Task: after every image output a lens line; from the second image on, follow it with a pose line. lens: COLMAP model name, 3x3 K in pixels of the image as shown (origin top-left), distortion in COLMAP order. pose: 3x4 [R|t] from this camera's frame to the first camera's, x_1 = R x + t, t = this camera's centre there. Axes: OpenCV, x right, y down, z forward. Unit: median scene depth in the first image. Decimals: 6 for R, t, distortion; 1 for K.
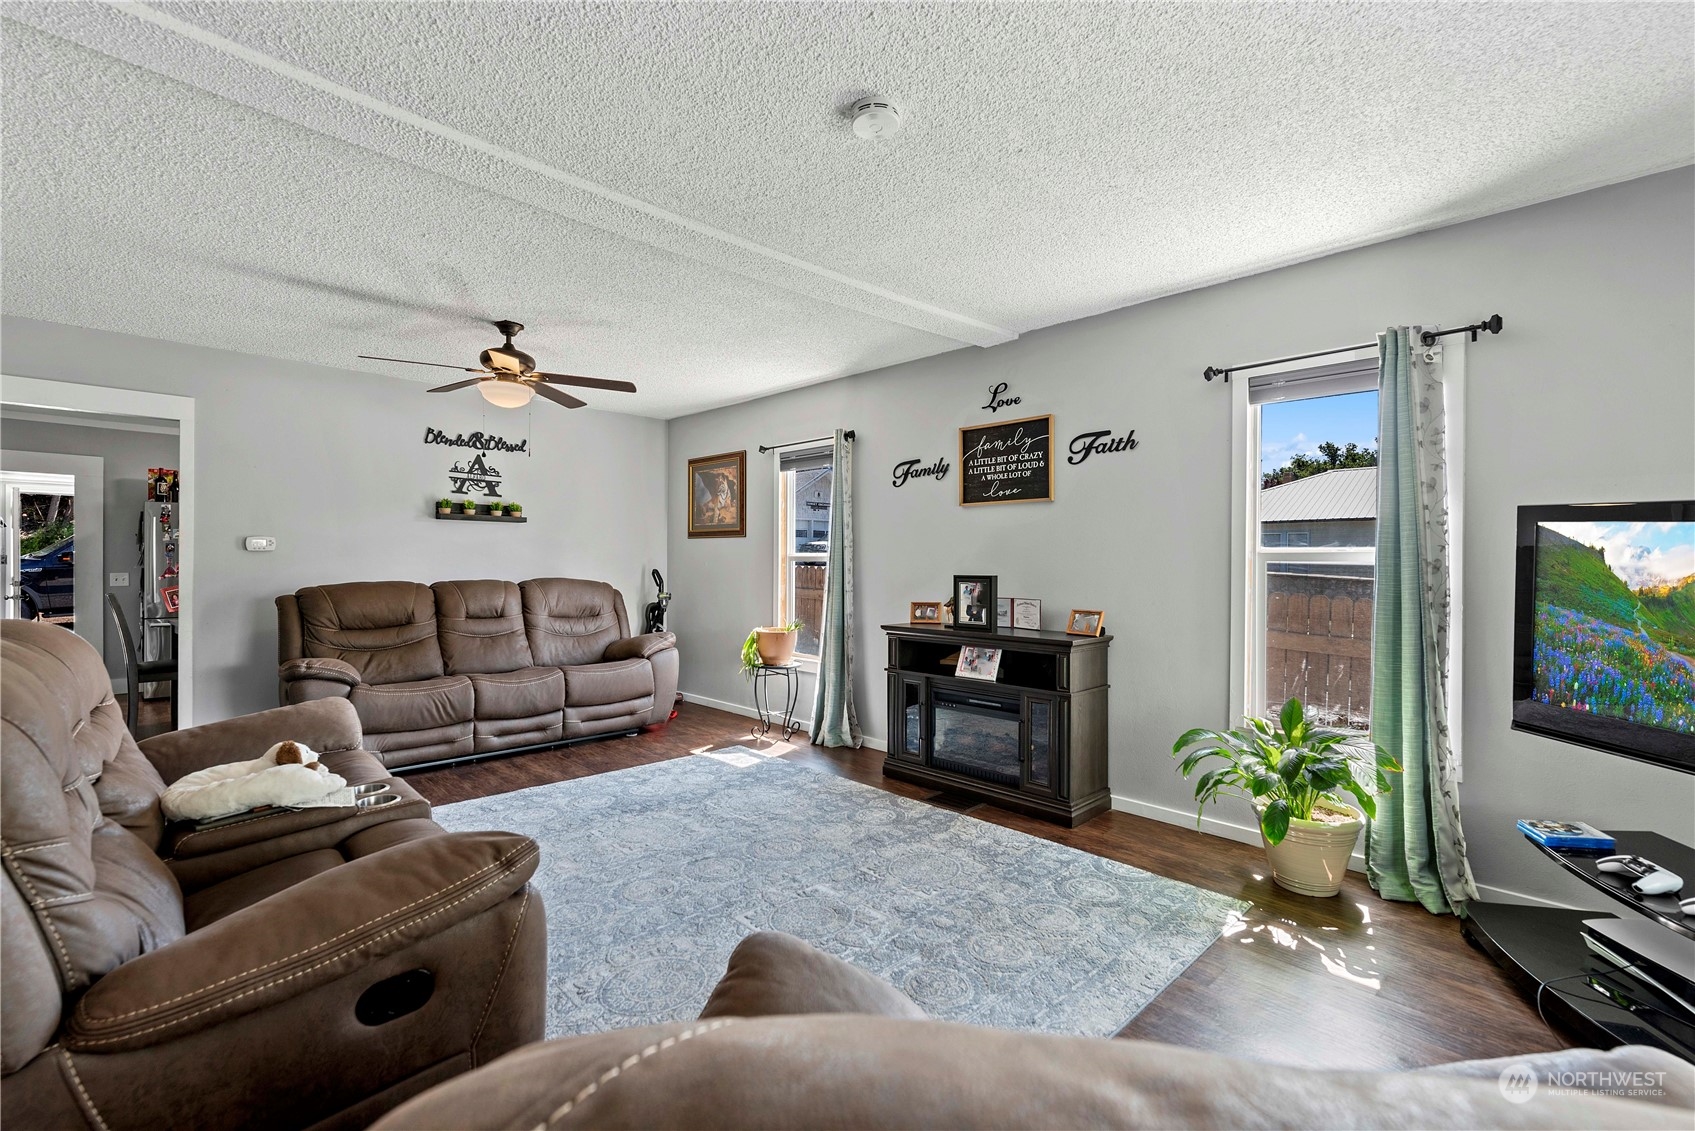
lens RADIAL K [[748.1, 0, 860.0], [0, 748.1, 563.8], [0, 0, 1]] dist [0.002349, -0.001220]
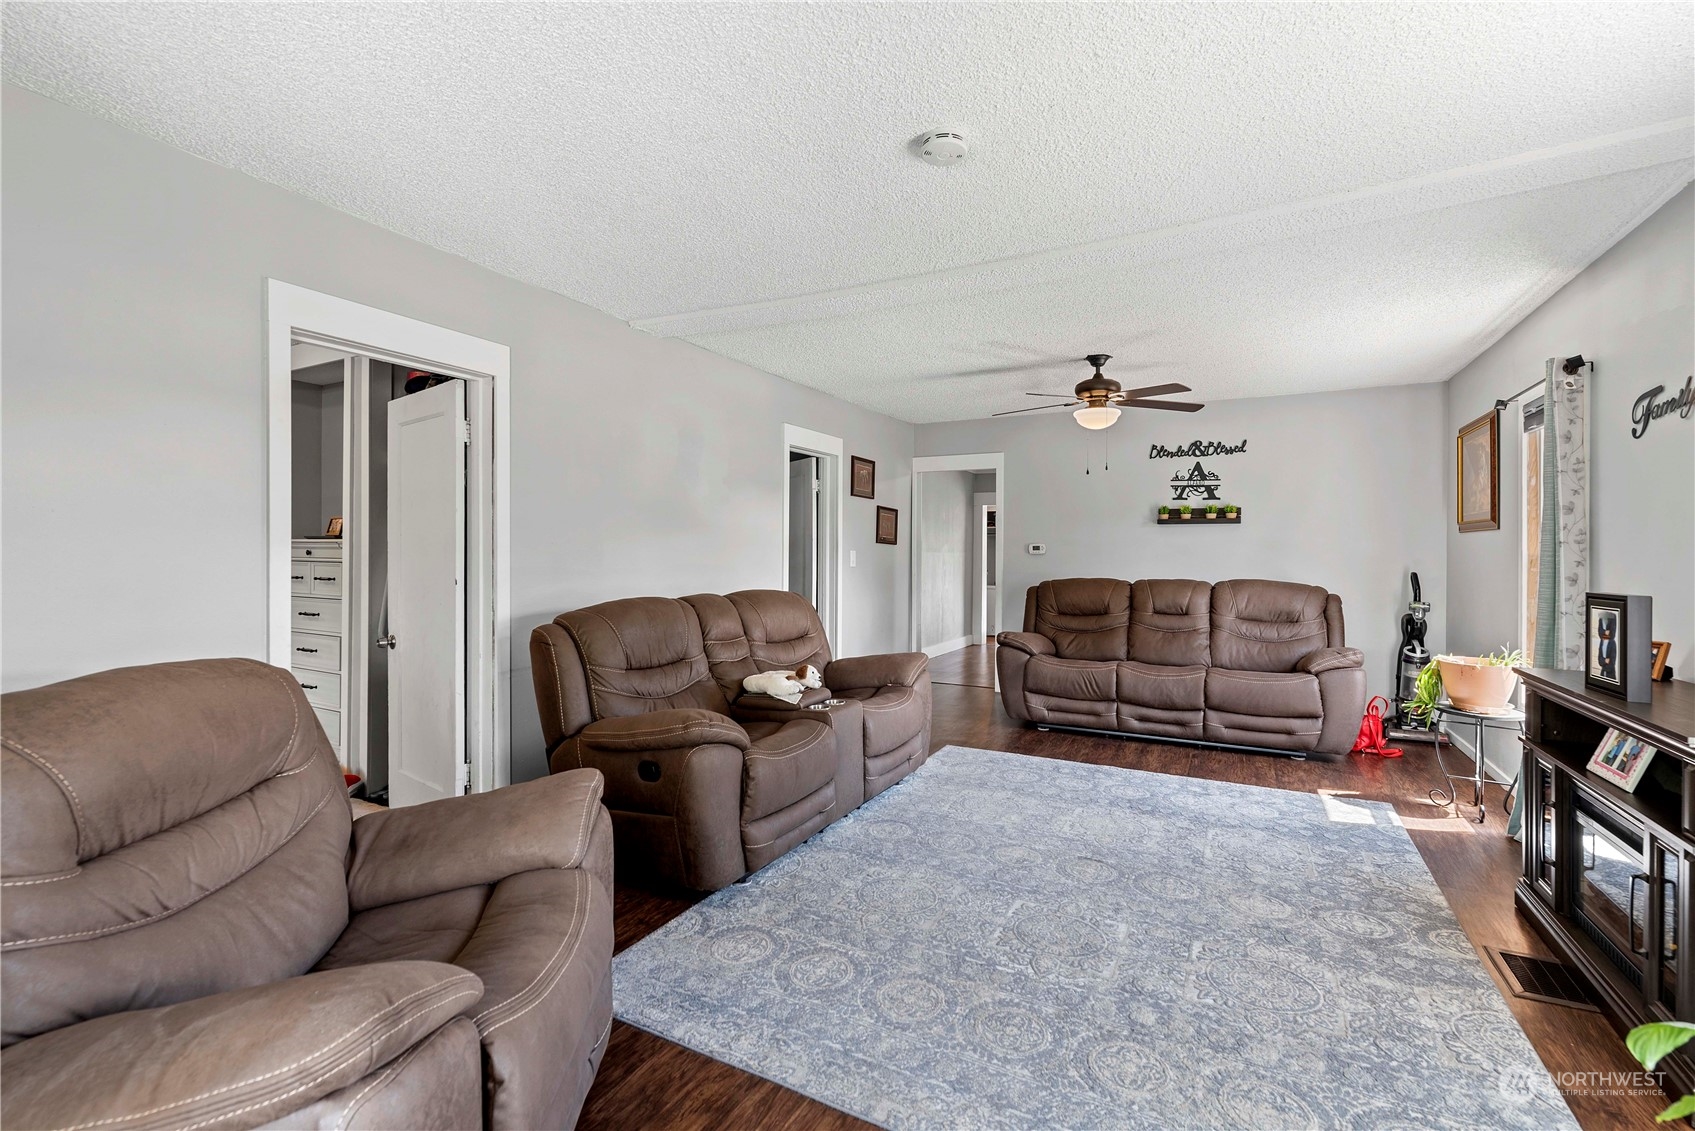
lens RADIAL K [[748.1, 0, 846.5], [0, 748.1, 553.7], [0, 0, 1]] dist [0.002349, -0.001220]
pose [[0.297364, -0.005039, -0.954751, 0.470593], [-0.003794, 0.999972, -0.006459, -0.008078], [0.954757, 0.005543, 0.297337, 0.270117]]
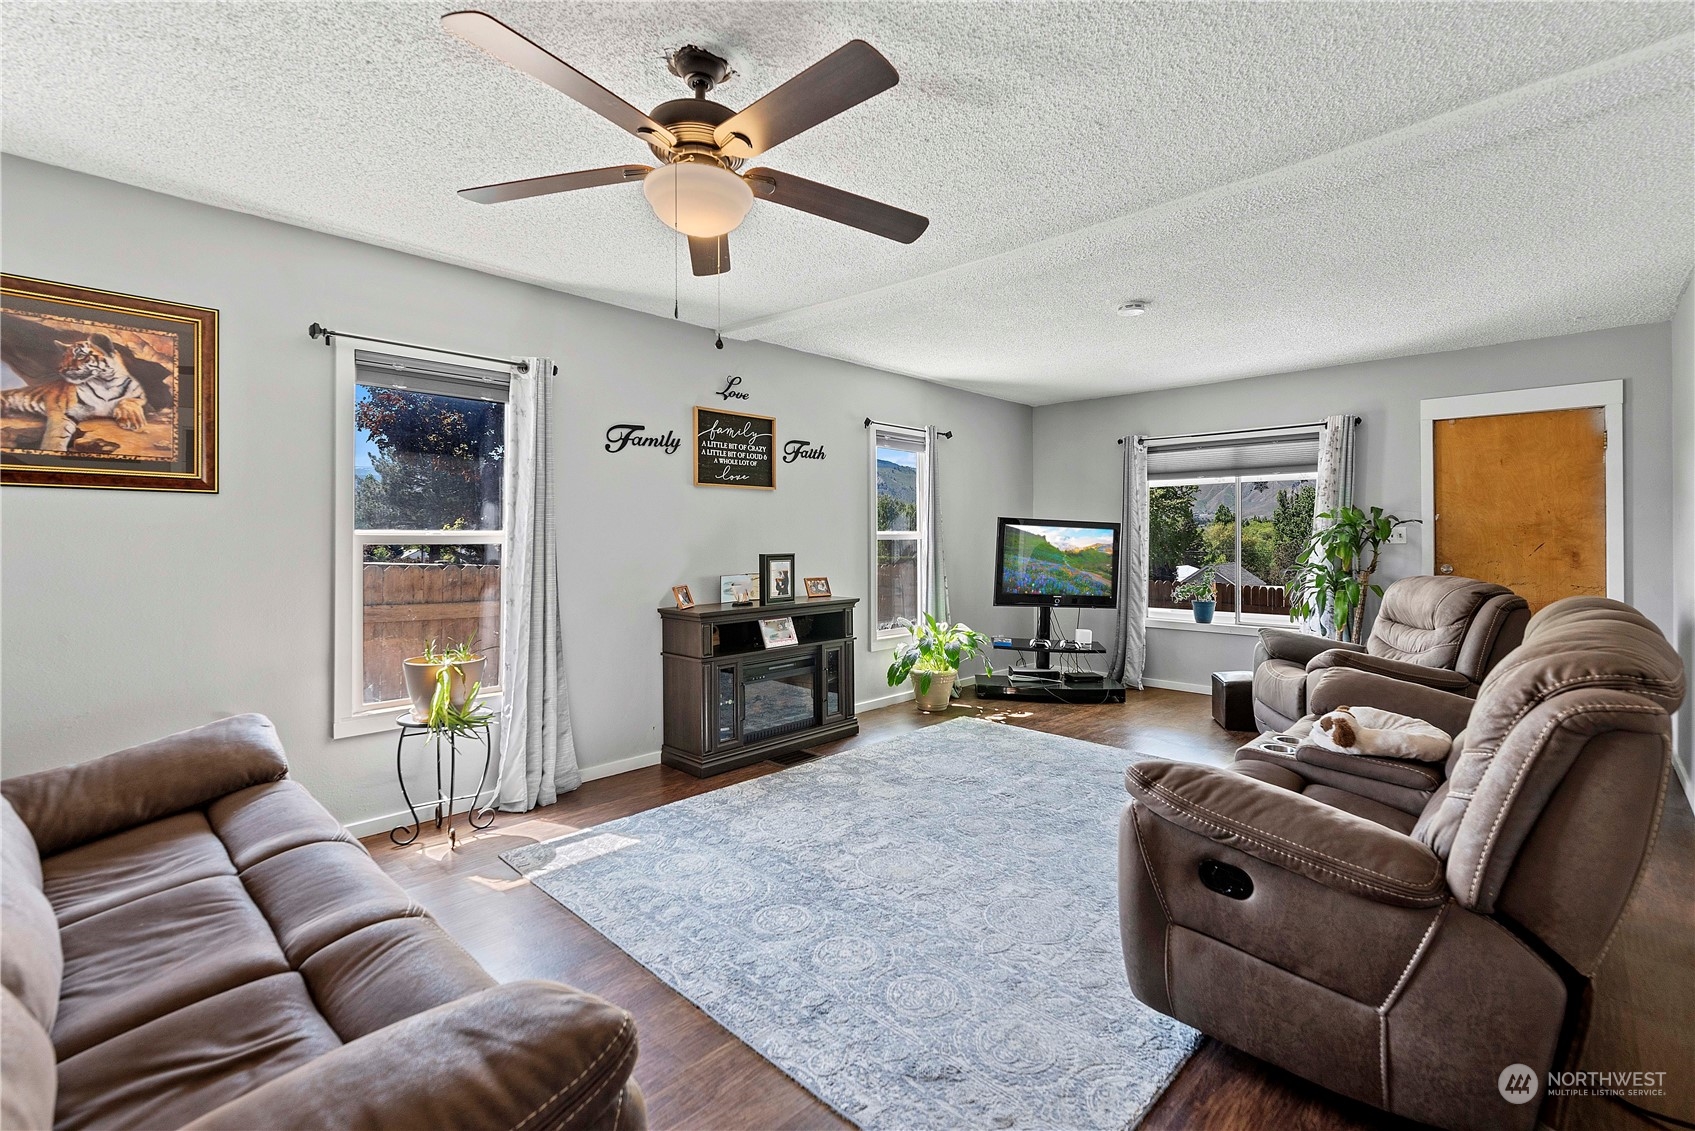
lens RADIAL K [[748.1, 0, 870.2], [0, 748.1, 539.6], [0, 0, 1]] dist [0.002349, -0.001220]
pose [[-0.049138, -0.007192, 0.998766, -0.883680], [0.004006, 0.999965, 0.007398, -0.012210], [-0.998784, 0.004365, -0.049107, 0.842892]]
